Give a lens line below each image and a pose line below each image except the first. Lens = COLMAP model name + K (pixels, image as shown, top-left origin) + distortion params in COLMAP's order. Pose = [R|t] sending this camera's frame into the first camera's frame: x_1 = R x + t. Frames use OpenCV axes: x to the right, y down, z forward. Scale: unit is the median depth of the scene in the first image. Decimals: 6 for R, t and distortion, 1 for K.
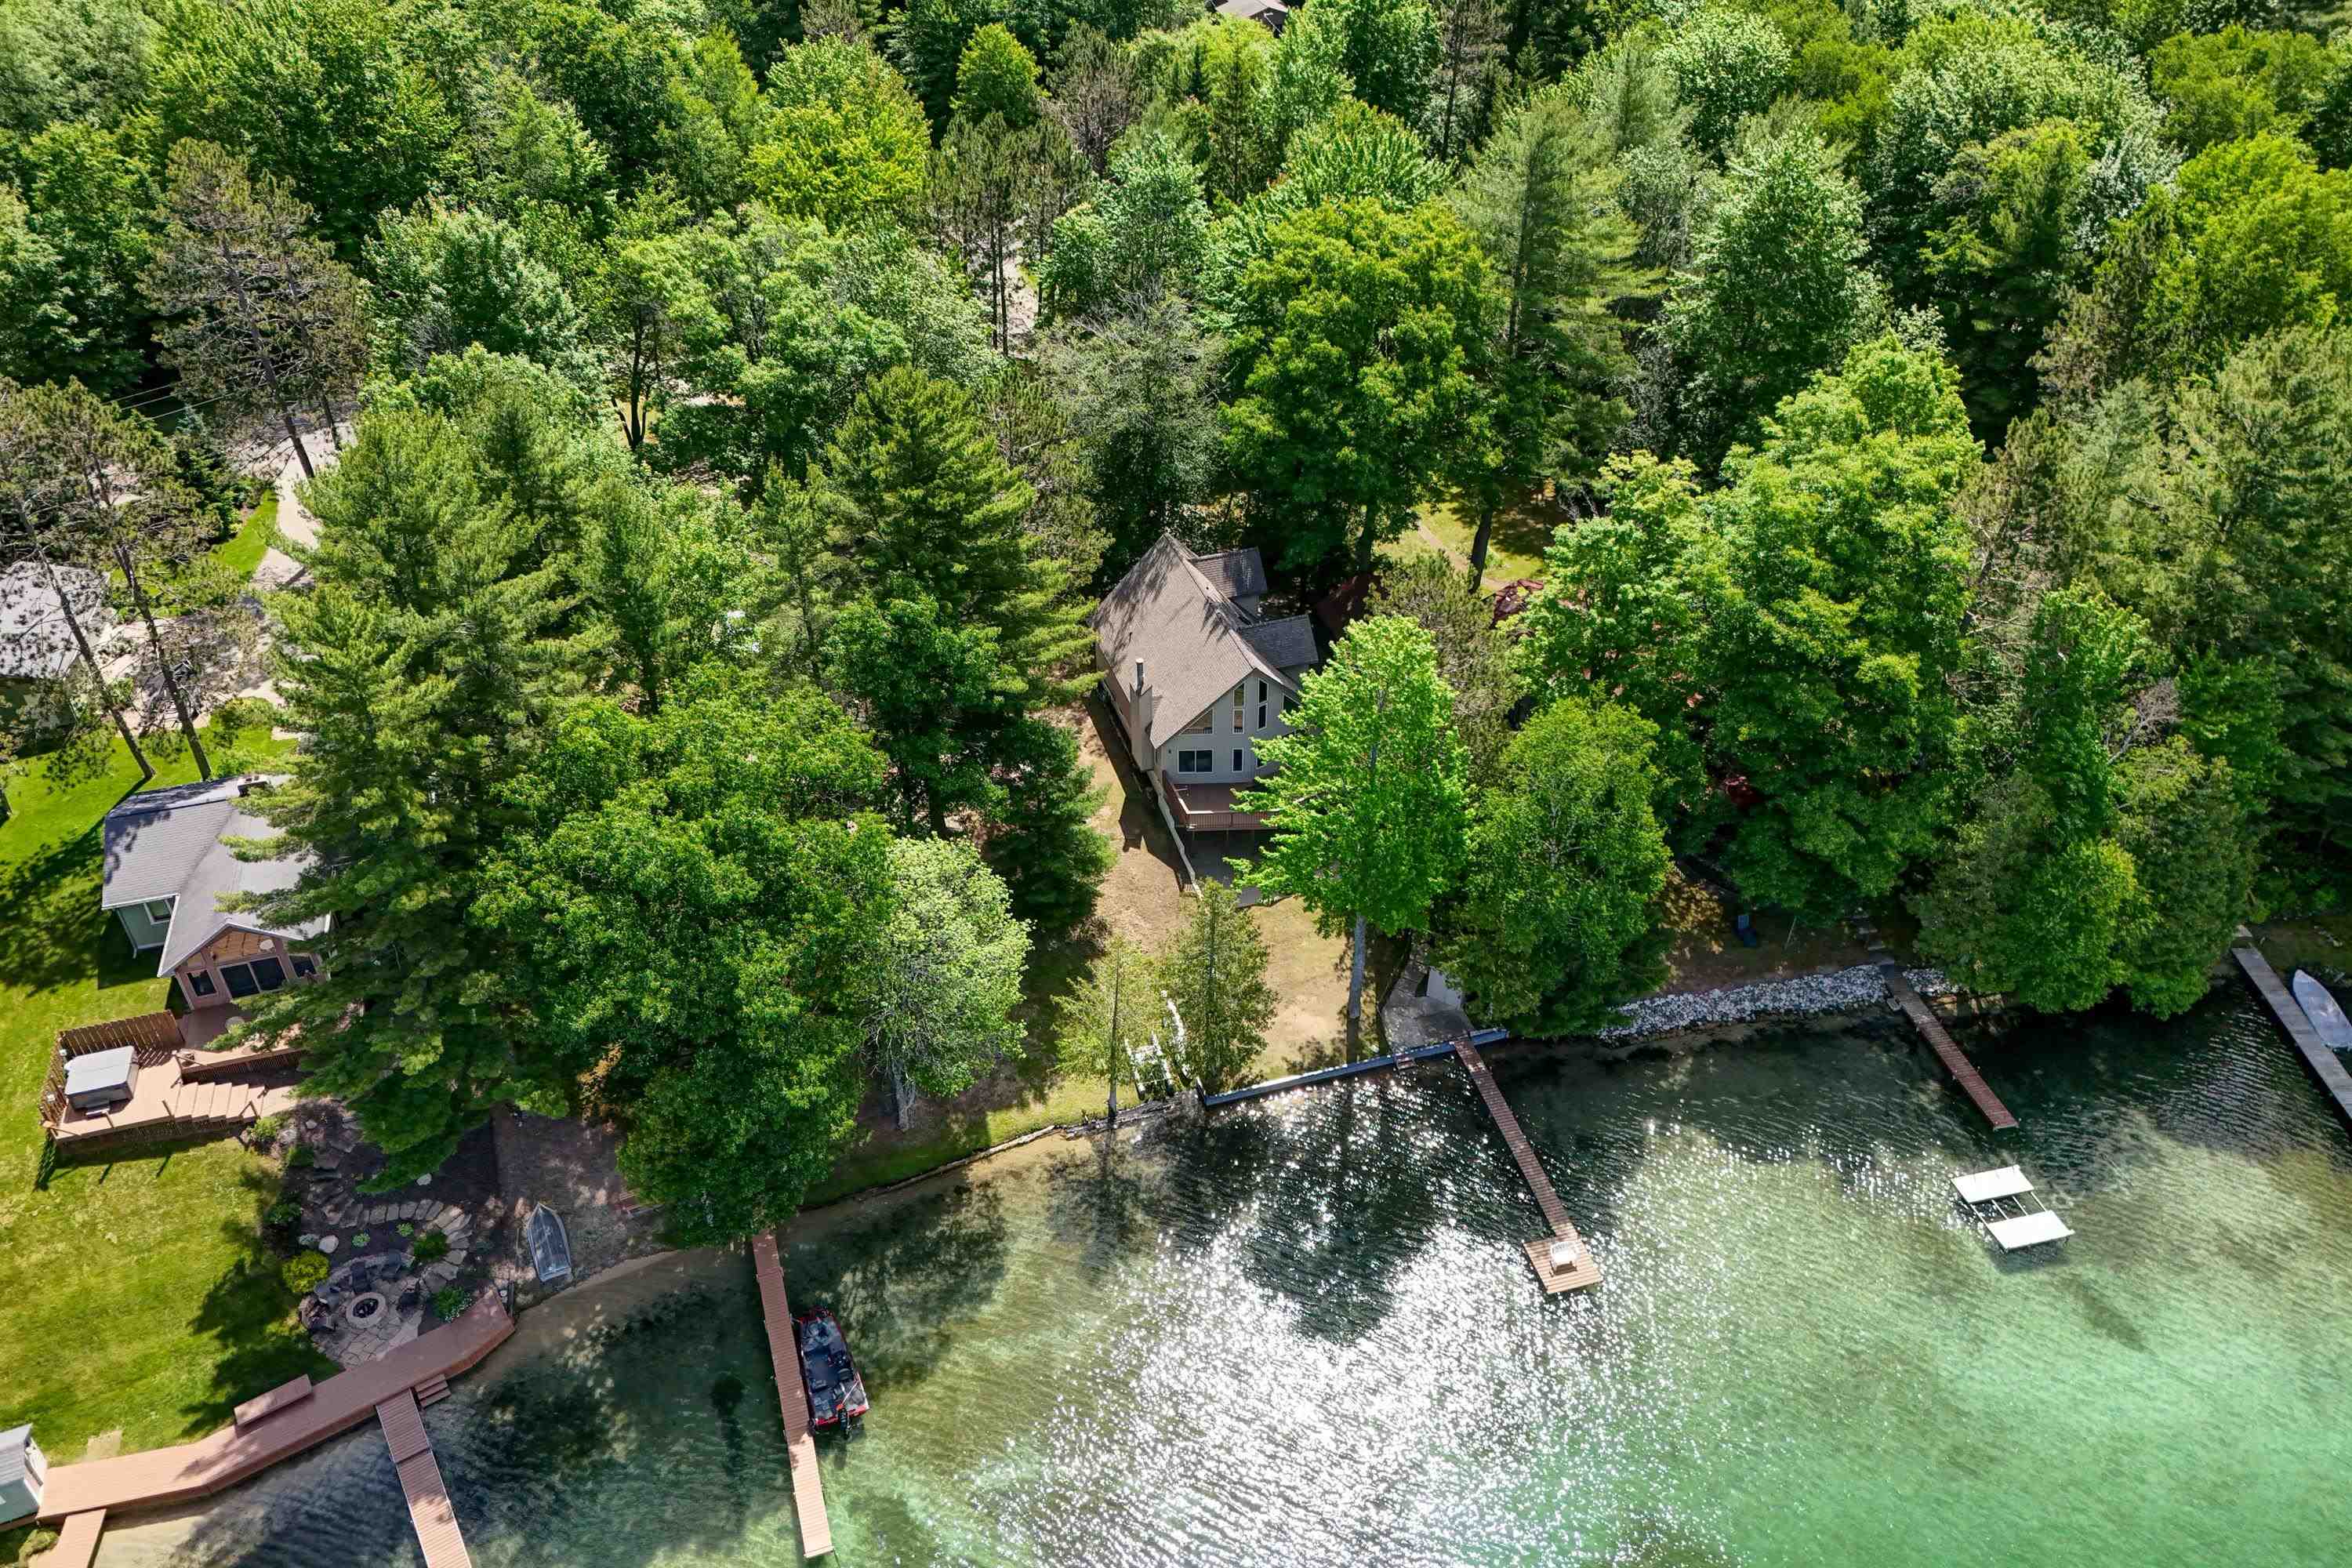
lens RADIAL K [[1747.4, 0, 1176.0], [0, 1747.4, 784.0], [0, 0, 1]] dist [0.065098, -0.051154]
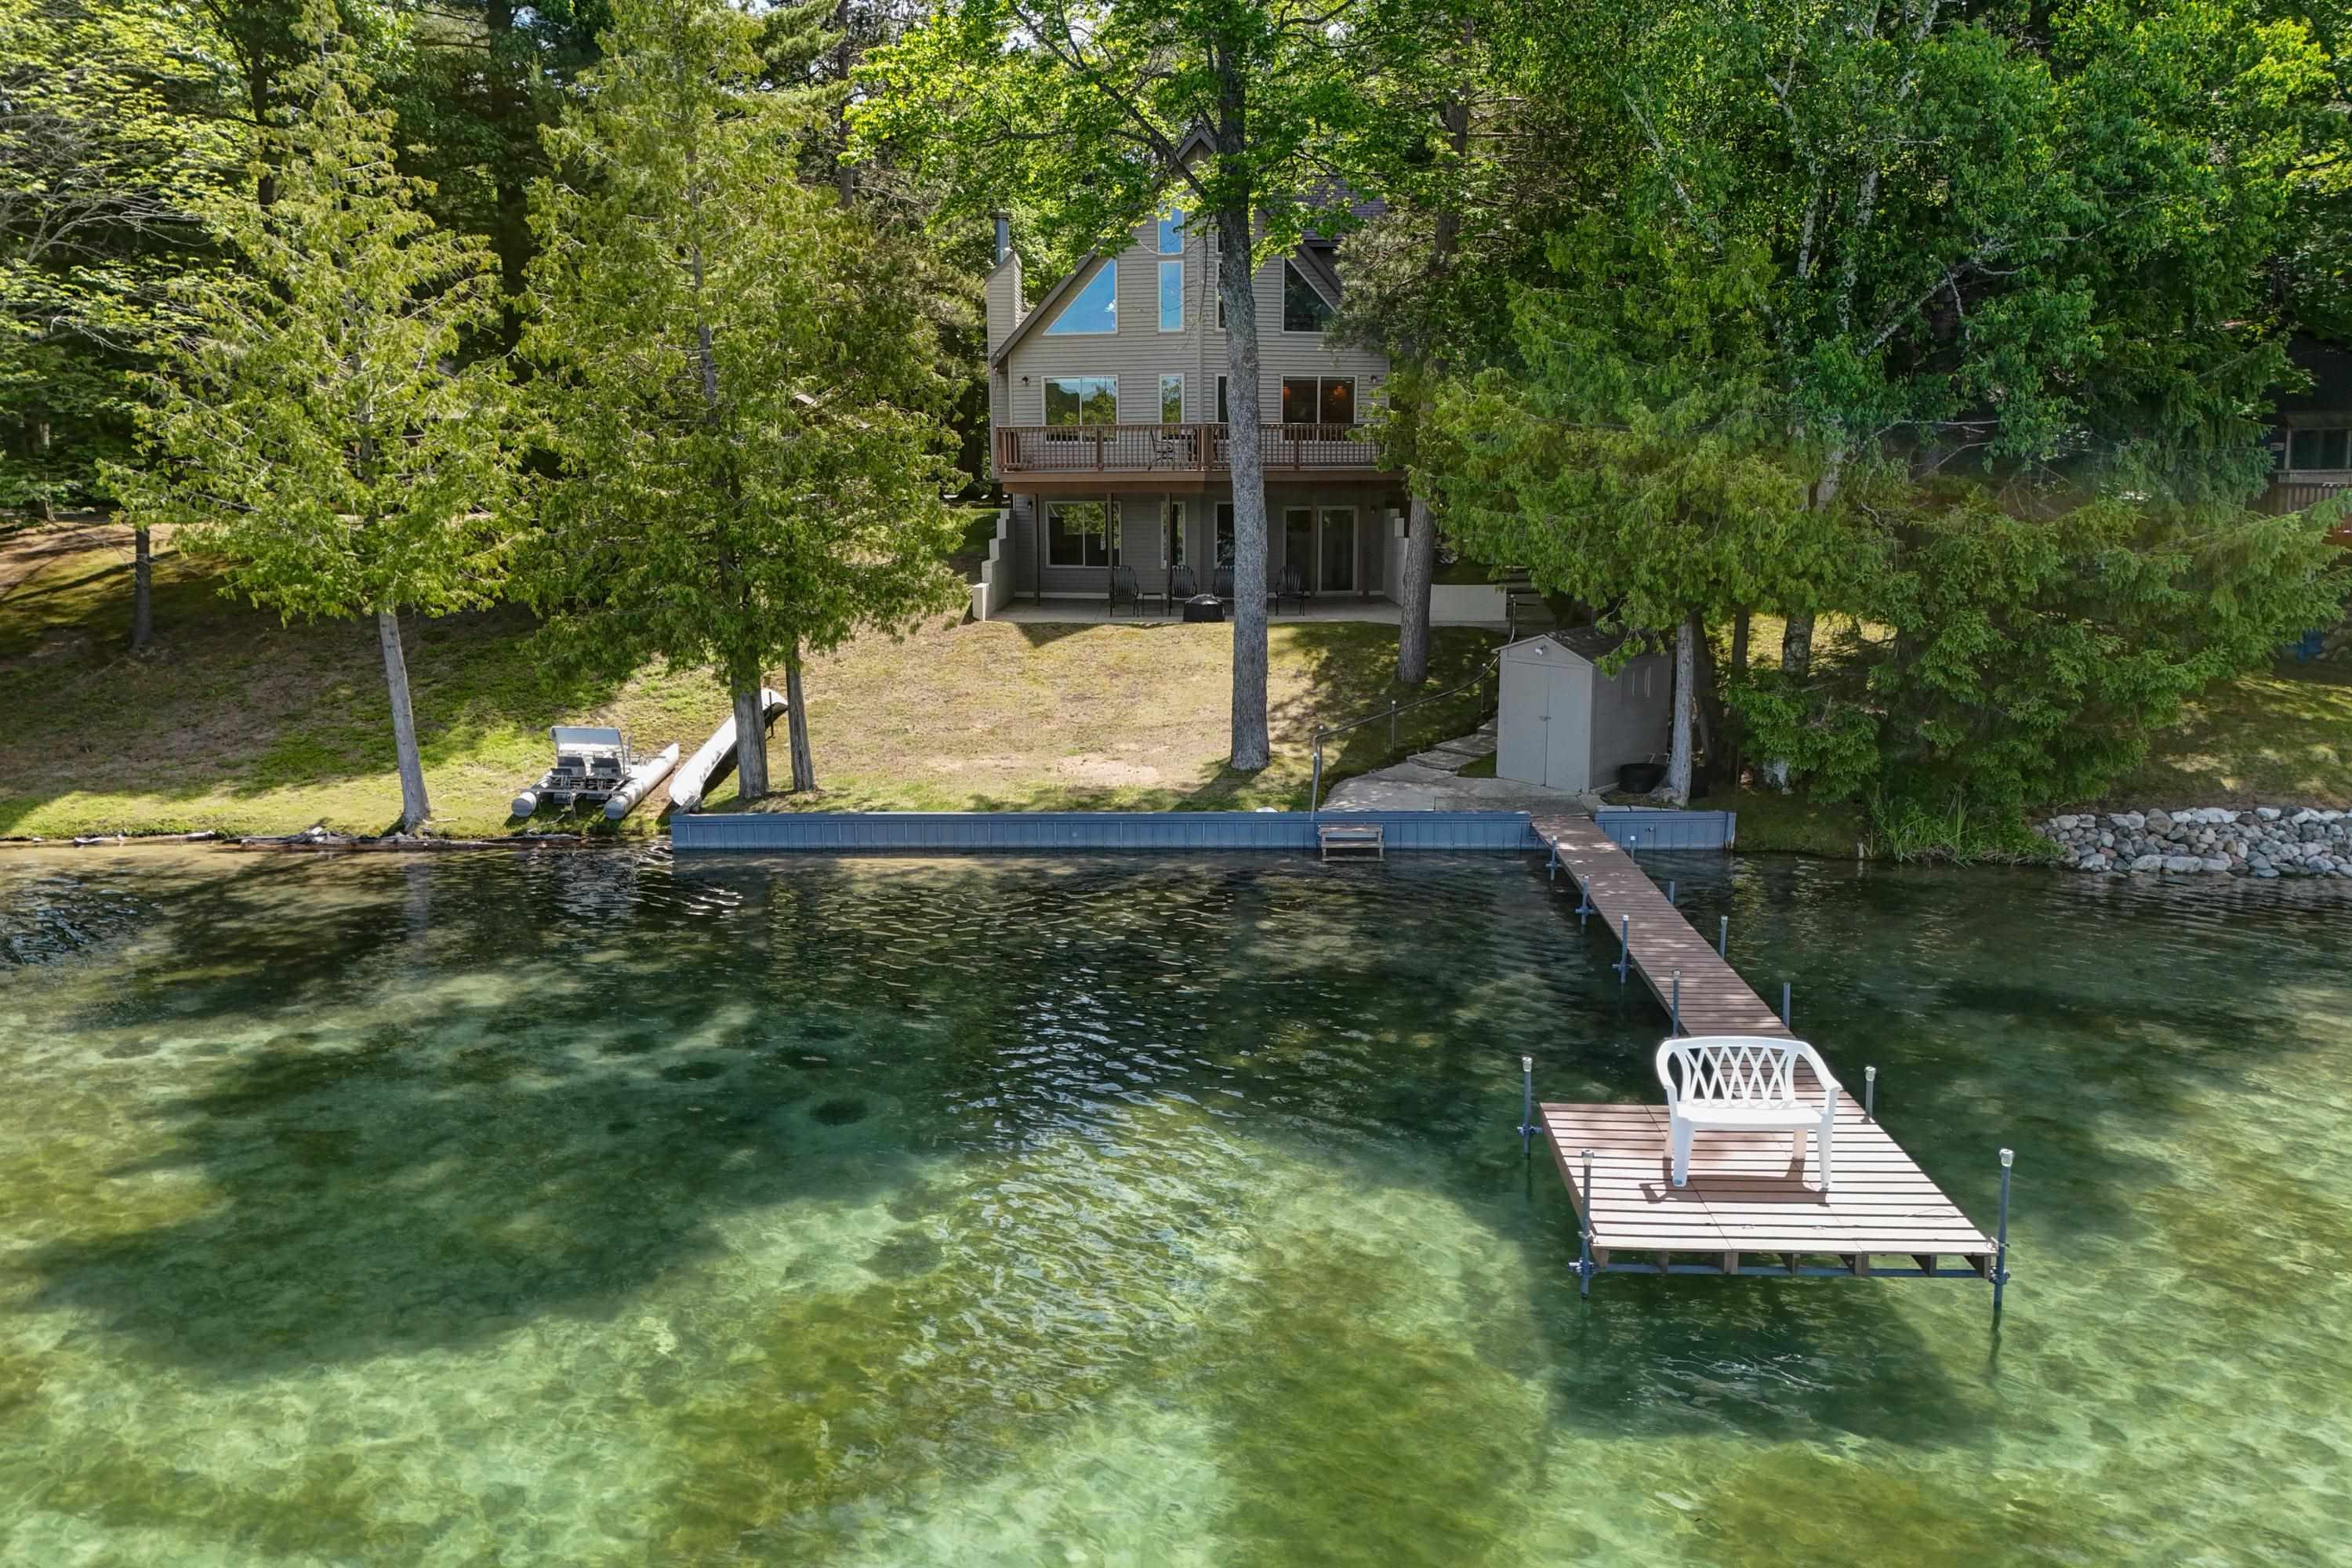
lens RADIAL K [[1747.0, 0, 1177.6], [0, 1747.0, 771.9], [0, 0, 1]] dist [0.035795, -0.005940]
pose [[0.951549, 0.049564, -0.303477, 0.200119], [-0.184426, 0.881702, -0.434267, 0.294817], [0.246052, 0.469196, 0.848124, 0.762056]]
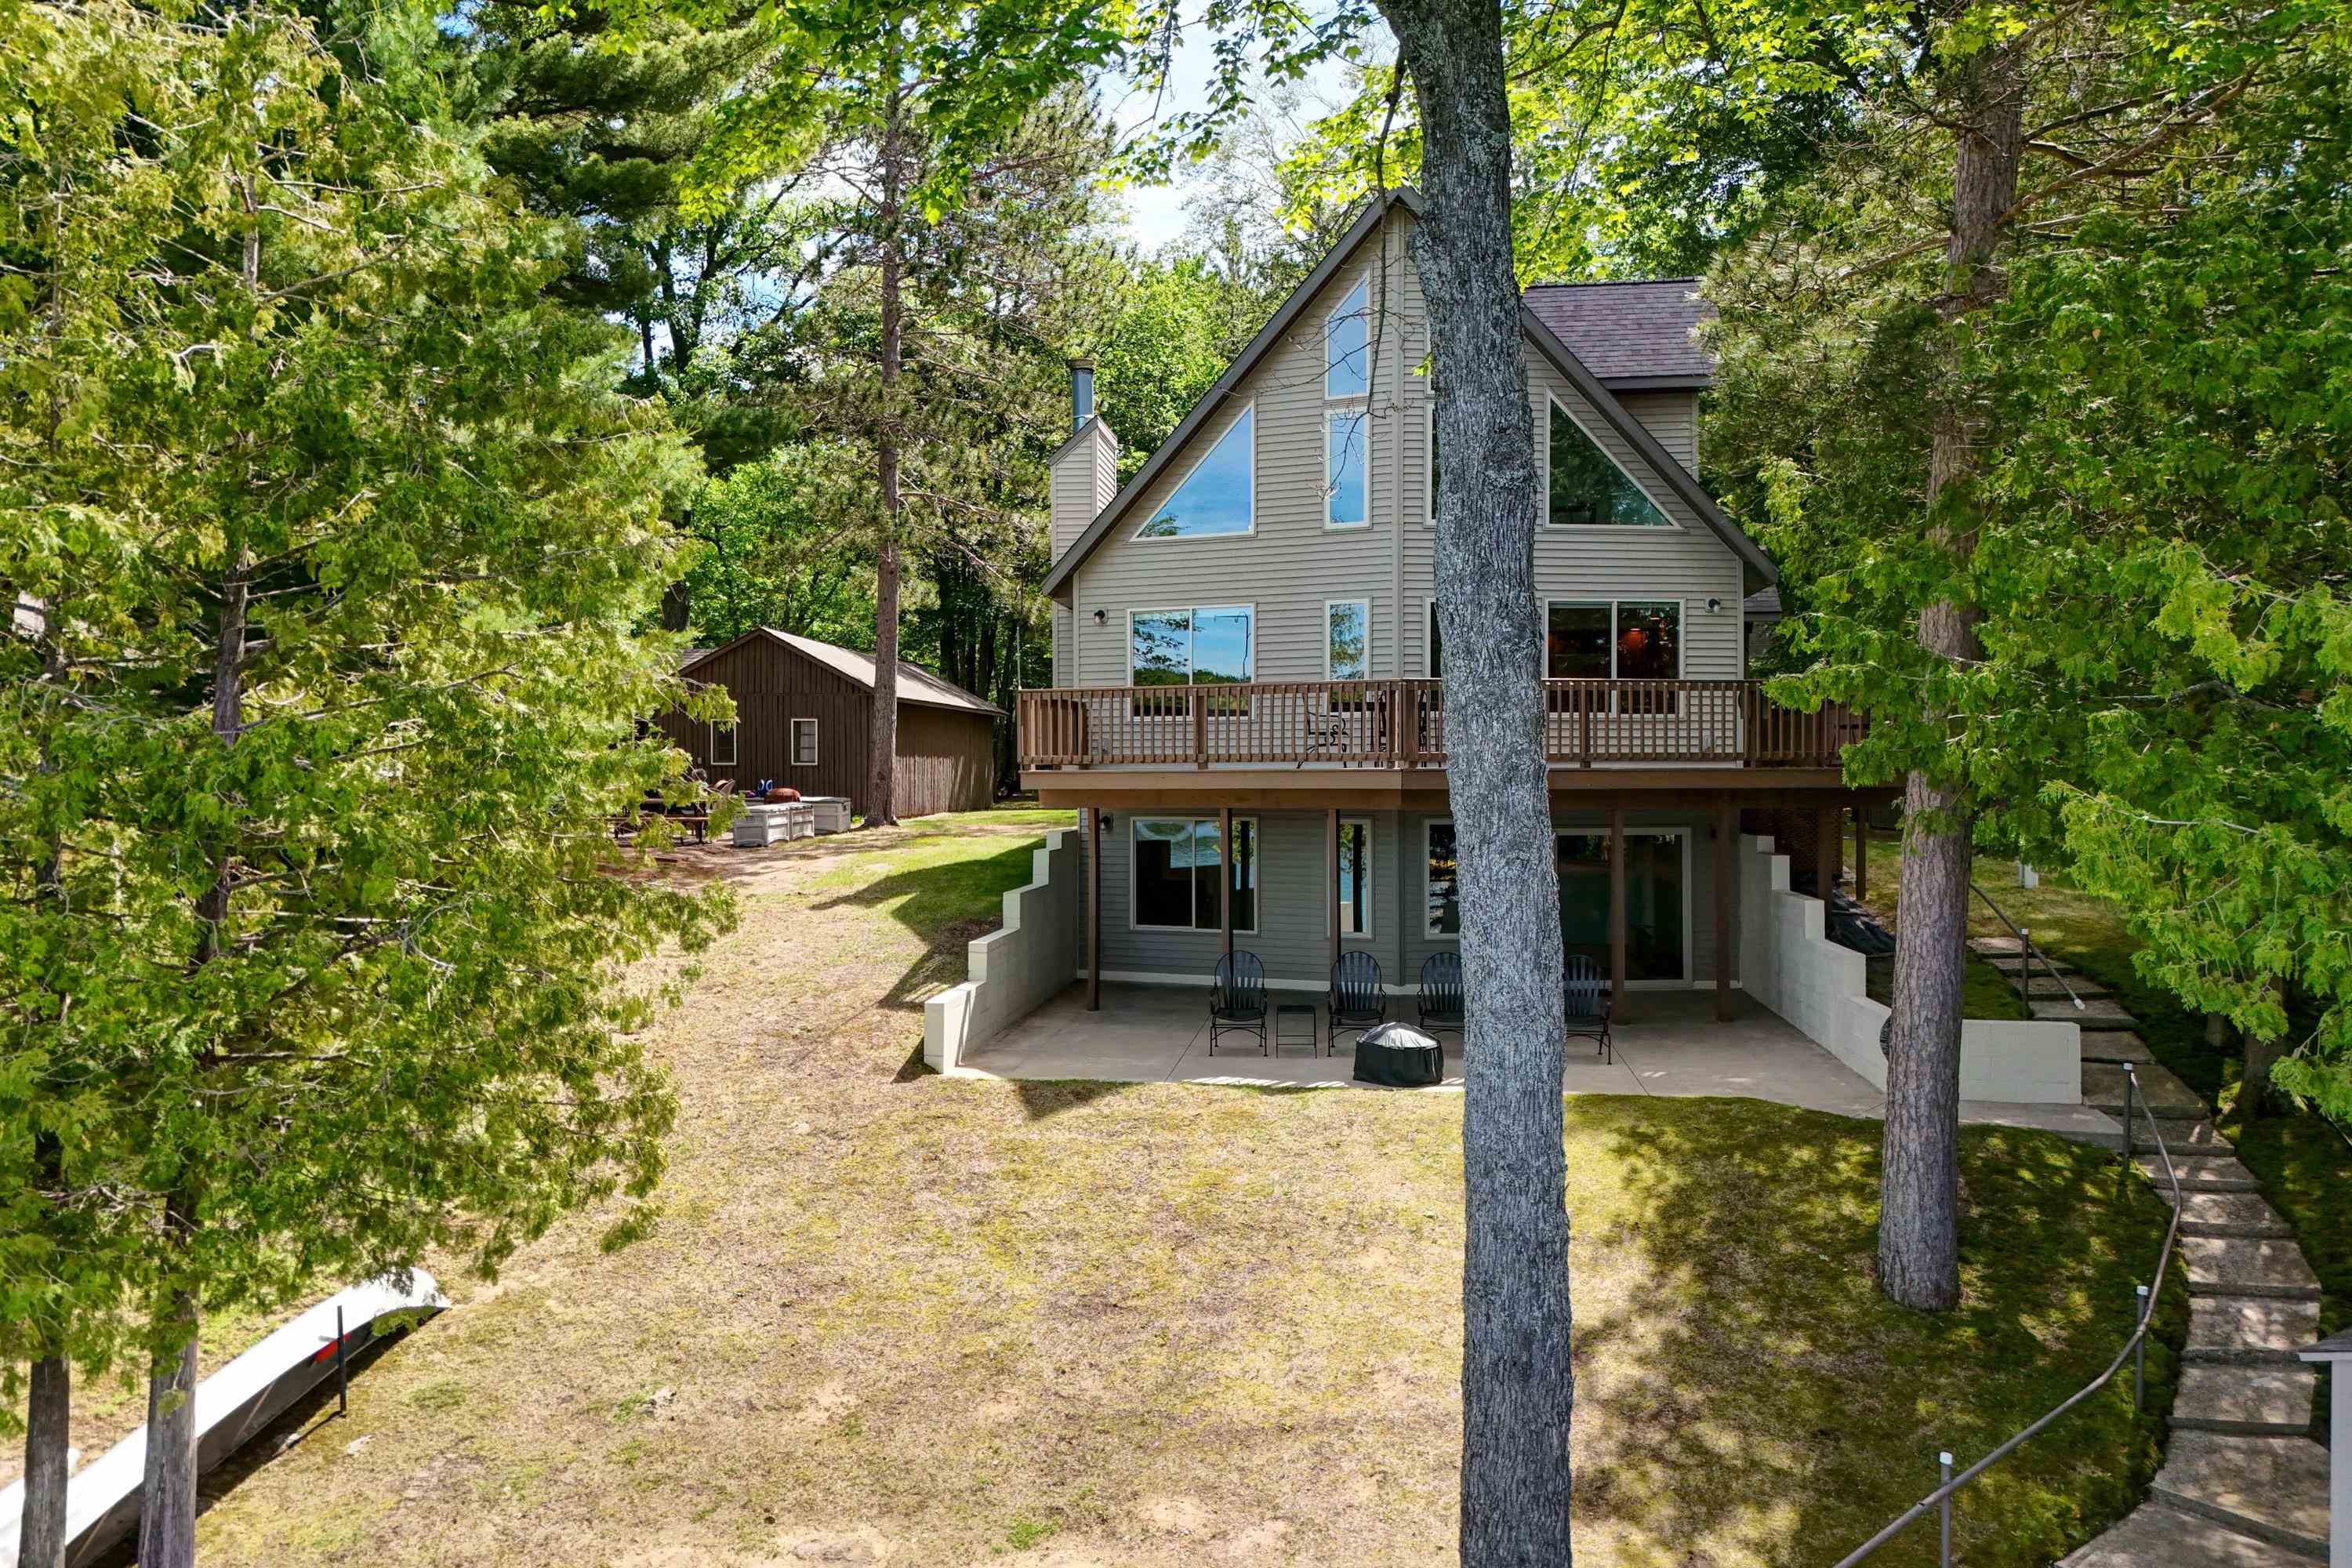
lens RADIAL K [[1743.6, 0, 1167.5], [0, 1743.6, 784.6], [0, 0, 1]] dist [0.086346, -0.119476]
pose [[0.901640, 0.002665, -0.432480, 0.136727], [-0.258568, 0.804906, -0.534106, 0.159496], [0.346682, 0.593397, 0.726424, 0.935727]]
